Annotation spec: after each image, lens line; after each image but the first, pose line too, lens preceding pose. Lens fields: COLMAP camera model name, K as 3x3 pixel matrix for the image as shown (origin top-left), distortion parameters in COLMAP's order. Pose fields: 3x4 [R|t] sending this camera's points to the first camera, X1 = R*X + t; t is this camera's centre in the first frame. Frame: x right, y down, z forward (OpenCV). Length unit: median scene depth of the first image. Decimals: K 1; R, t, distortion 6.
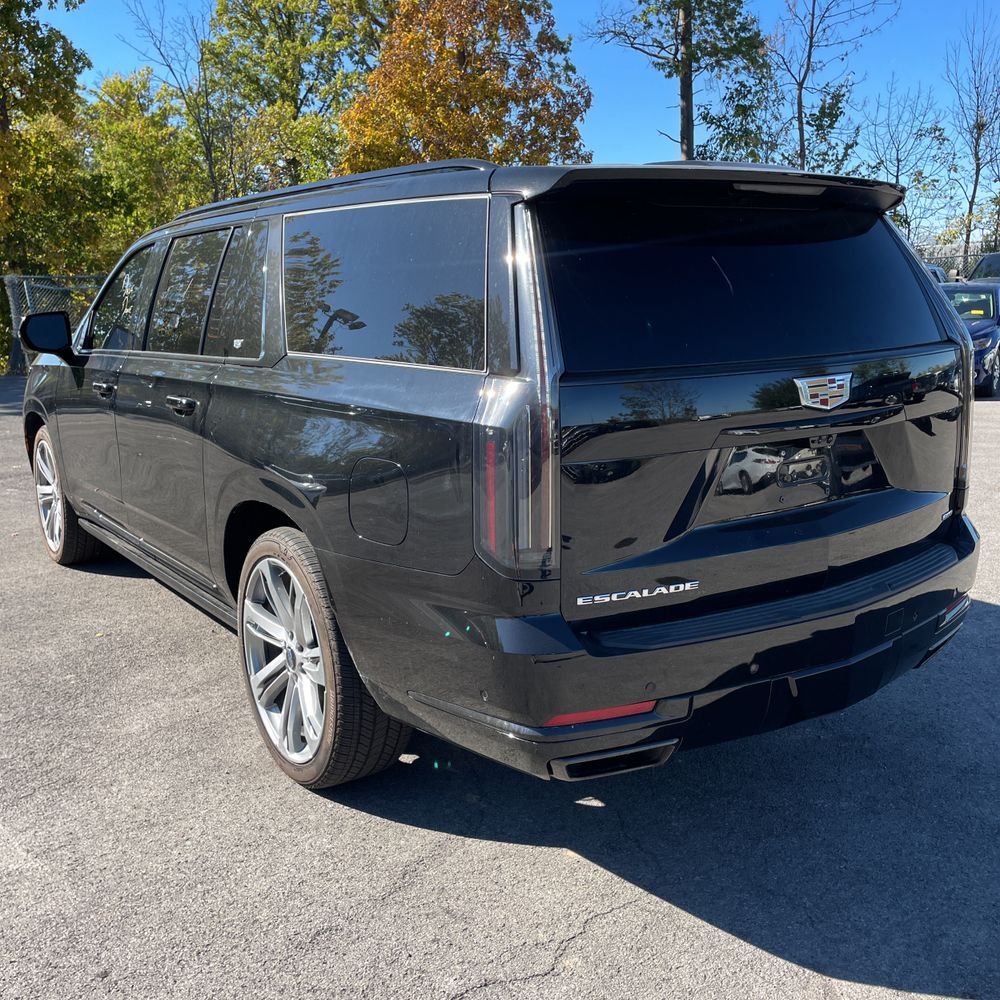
lens RADIAL K [[1013.8, 0, 503.3], [0, 1013.8, 504.3], [0, 0, 1]] dist [0.089642, -0.118909]
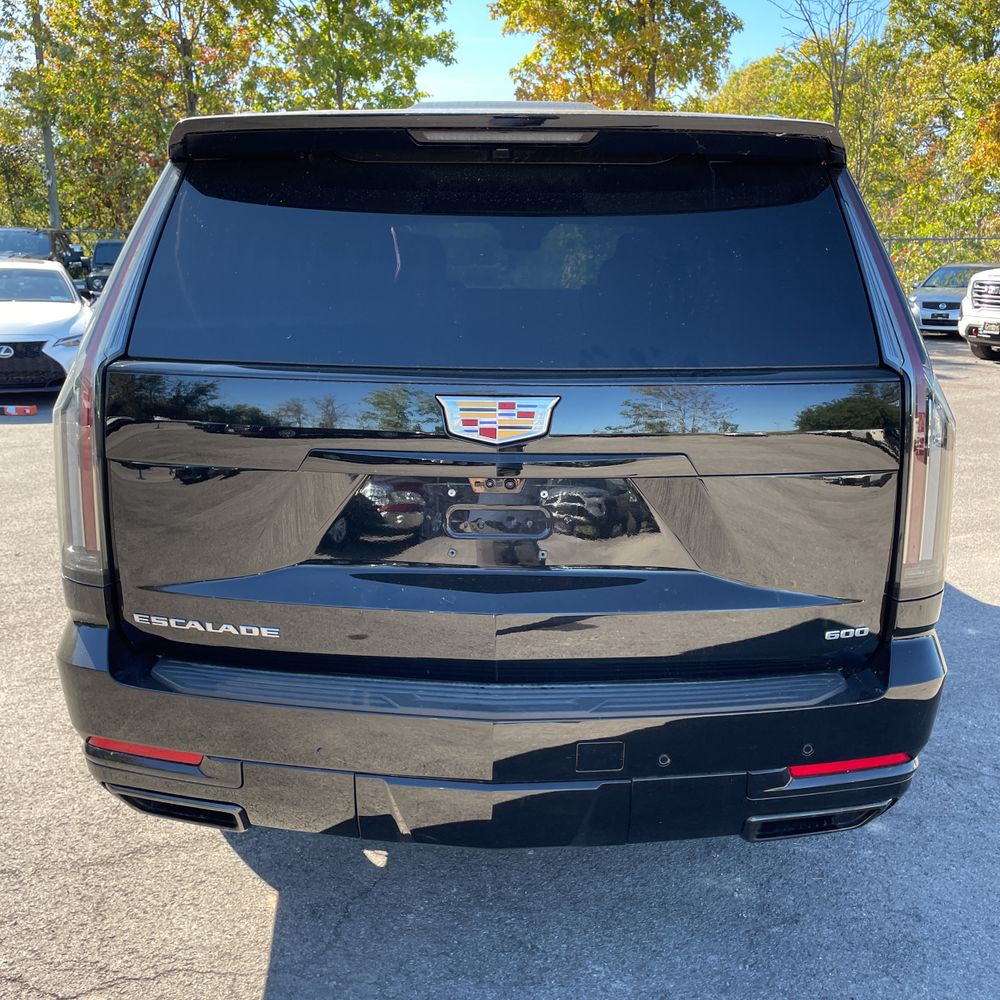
lens RADIAL K [[1013.8, 0, 503.3], [0, 1013.8, 504.3], [0, 0, 1]] dist [0.089642, -0.118909]
pose [[0.806936, 0.169005, -0.565943, 0.676280], [-0.148504, 0.985461, 0.082543, -0.101054], [0.571665, 0.017438, 0.820302, 0.374343]]
